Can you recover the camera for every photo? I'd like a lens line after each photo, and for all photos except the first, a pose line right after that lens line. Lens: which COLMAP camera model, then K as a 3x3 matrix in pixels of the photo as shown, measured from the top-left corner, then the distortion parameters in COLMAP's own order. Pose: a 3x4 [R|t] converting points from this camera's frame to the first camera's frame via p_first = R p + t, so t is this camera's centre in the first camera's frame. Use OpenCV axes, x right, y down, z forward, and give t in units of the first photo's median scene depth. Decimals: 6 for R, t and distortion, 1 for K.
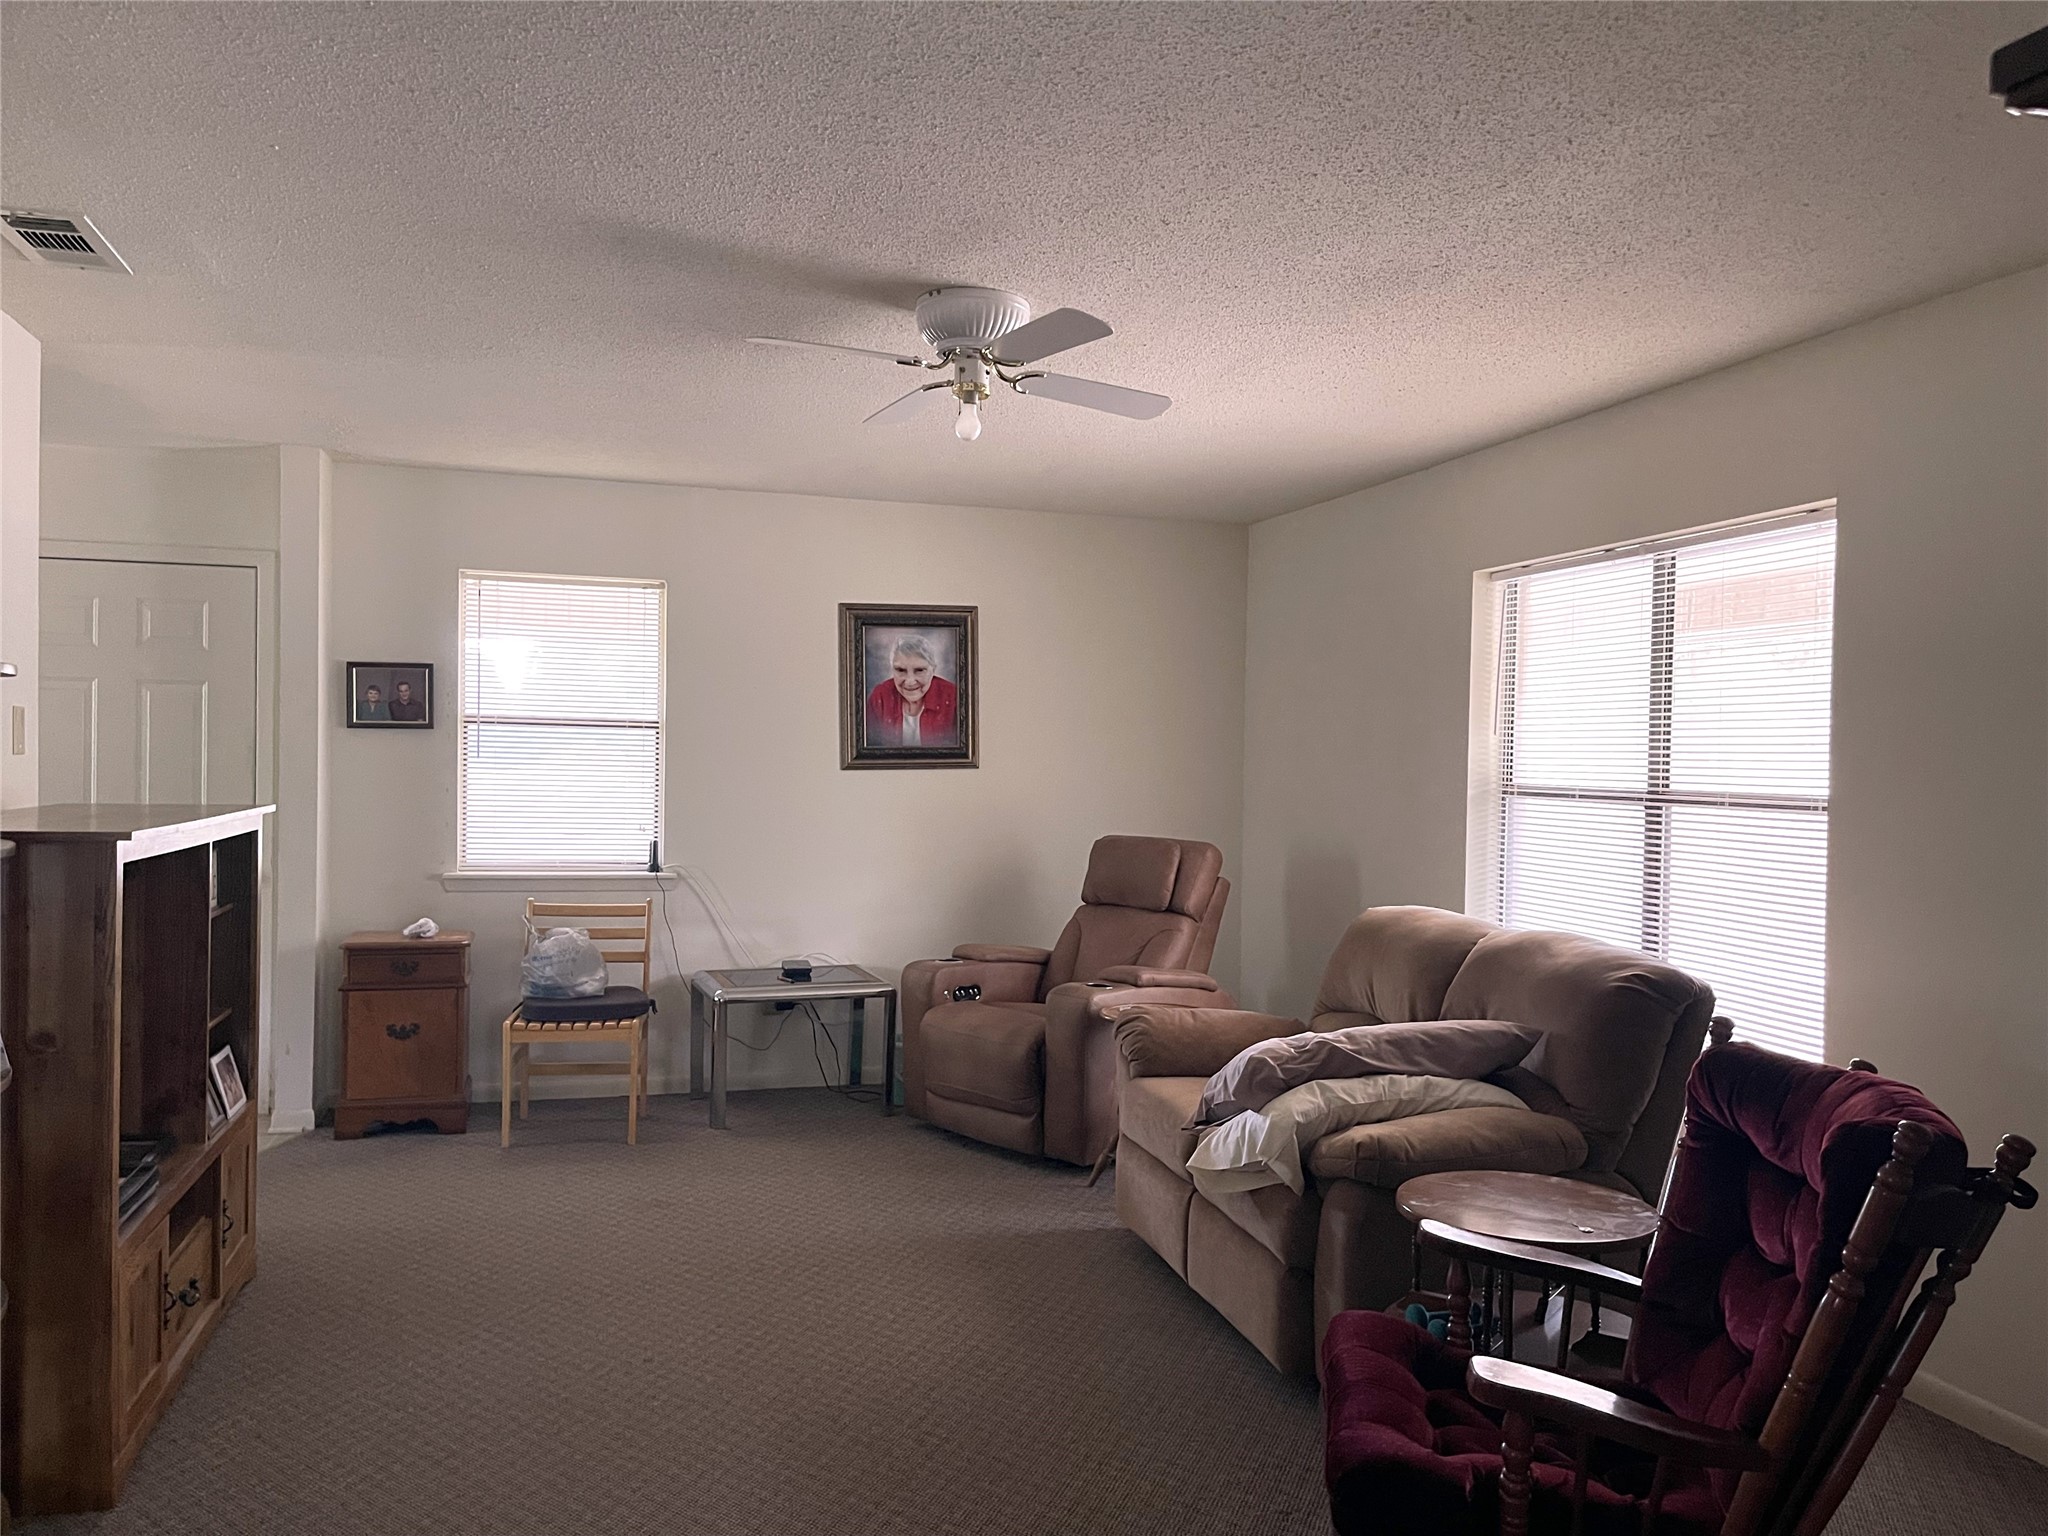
lens RADIAL K [[1527.7, 0, 1021.7], [0, 1527.7, 781.9], [0, 0, 1]] dist [0.073368, -0.088777]
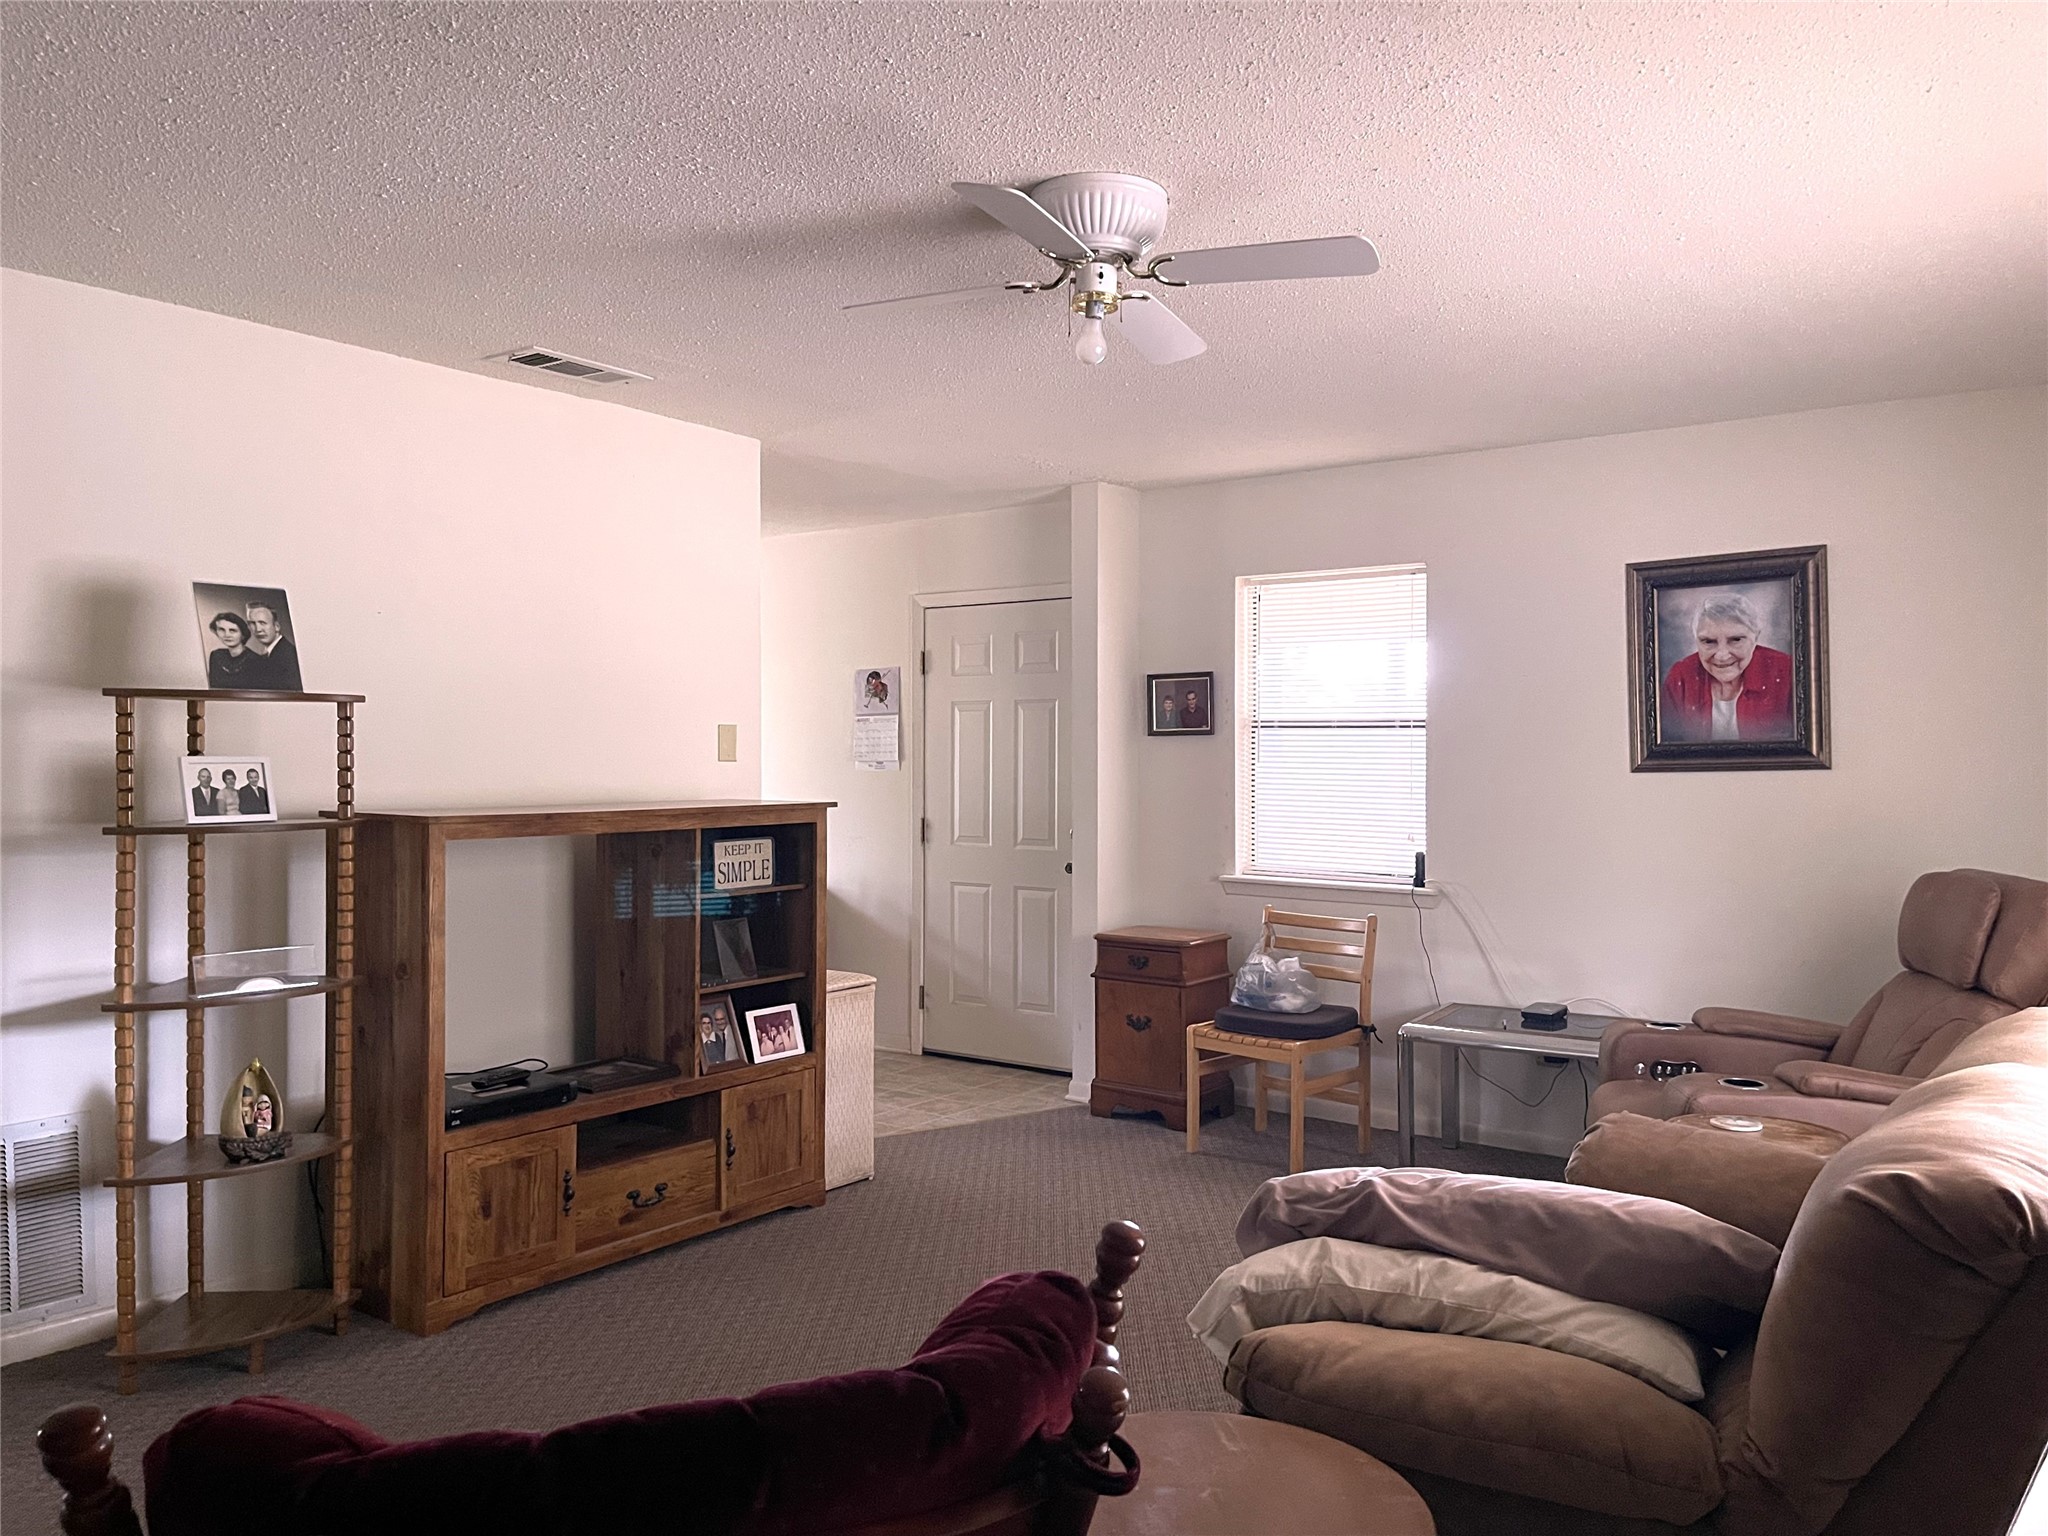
lens RADIAL K [[1527.7, 0, 1021.7], [0, 1527.7, 781.9], [0, 0, 1]] dist [0.073368, -0.088777]
pose [[0.606483, -0.001628, -0.795095, 0.340628], [-0.004842, 0.999972, -0.005741, 0.003394], [0.795082, 0.007332, 0.606458, 0.269980]]
